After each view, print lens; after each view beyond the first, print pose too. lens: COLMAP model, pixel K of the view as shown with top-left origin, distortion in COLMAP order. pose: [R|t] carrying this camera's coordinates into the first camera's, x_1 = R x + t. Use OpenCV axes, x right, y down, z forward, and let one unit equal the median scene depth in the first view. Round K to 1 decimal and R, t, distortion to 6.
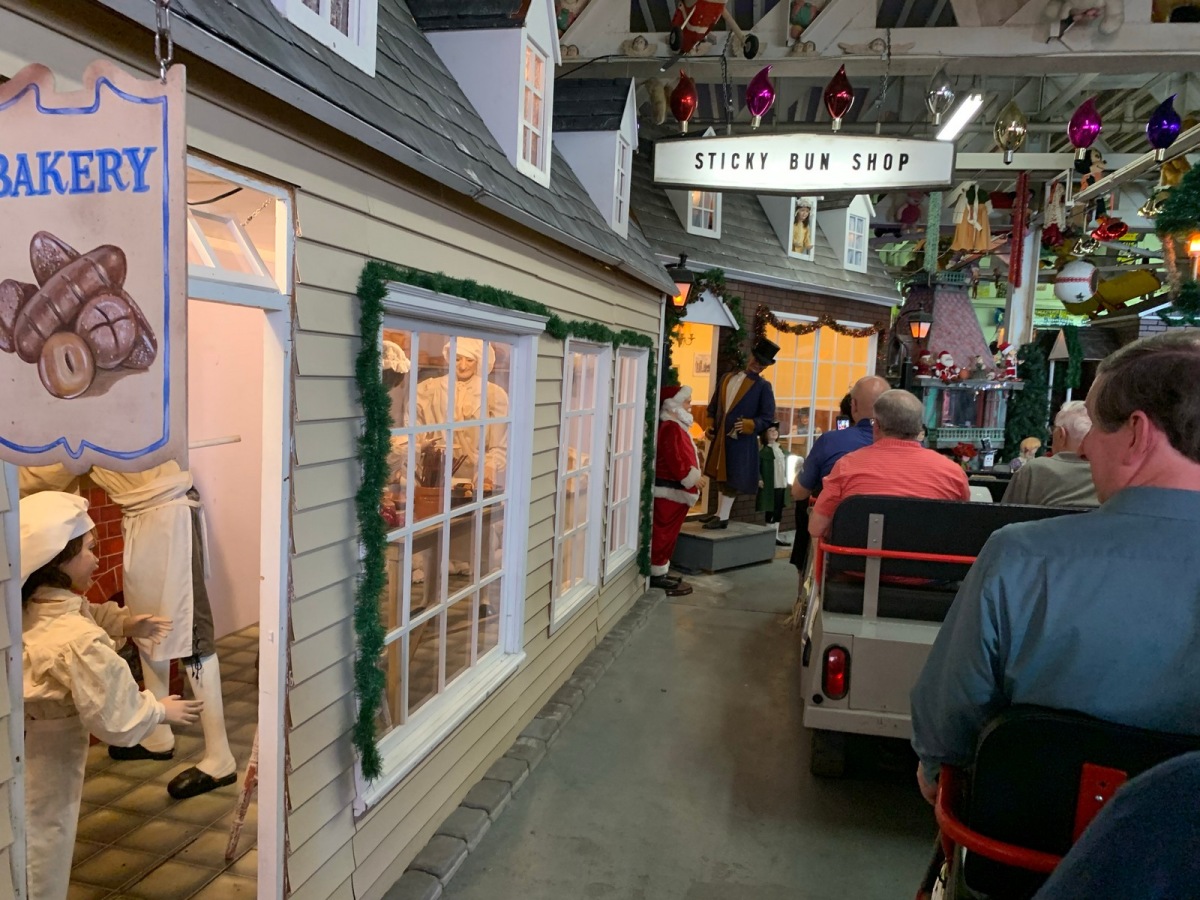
lens RADIAL K [[929.5, 0, 600.9], [0, 929.5, 451.5], [0, 0, 1]] dist [0.006839, -0.006701]
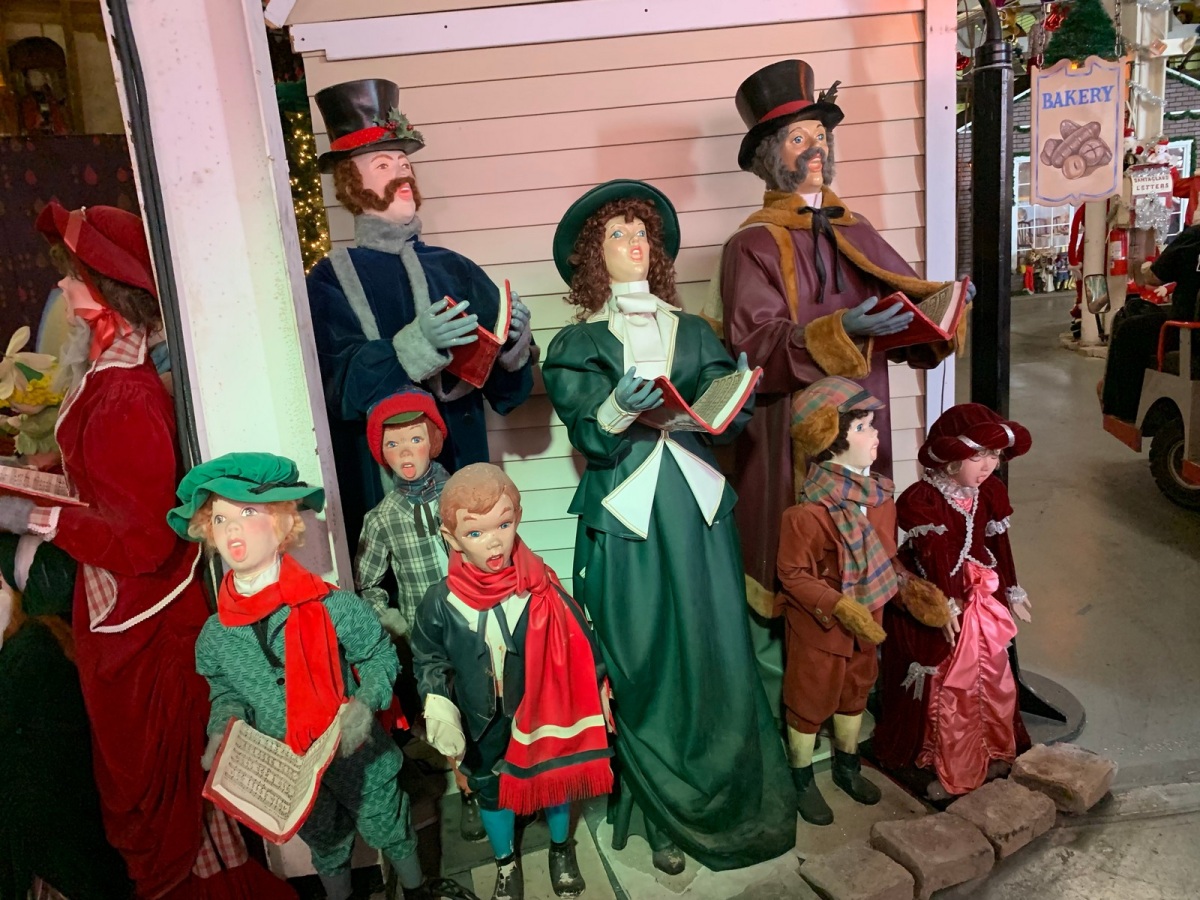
lens RADIAL K [[929.5, 0, 599.6], [0, 929.5, 448.4], [0, 0, 1]] dist [0.006839, -0.006701]
pose [[0.960263, -0.180863, 0.212564, -2.780192], [0.152035, 0.977674, 0.145045, 0.117346], [-0.234051, -0.106964, 0.966322, -1.535249]]
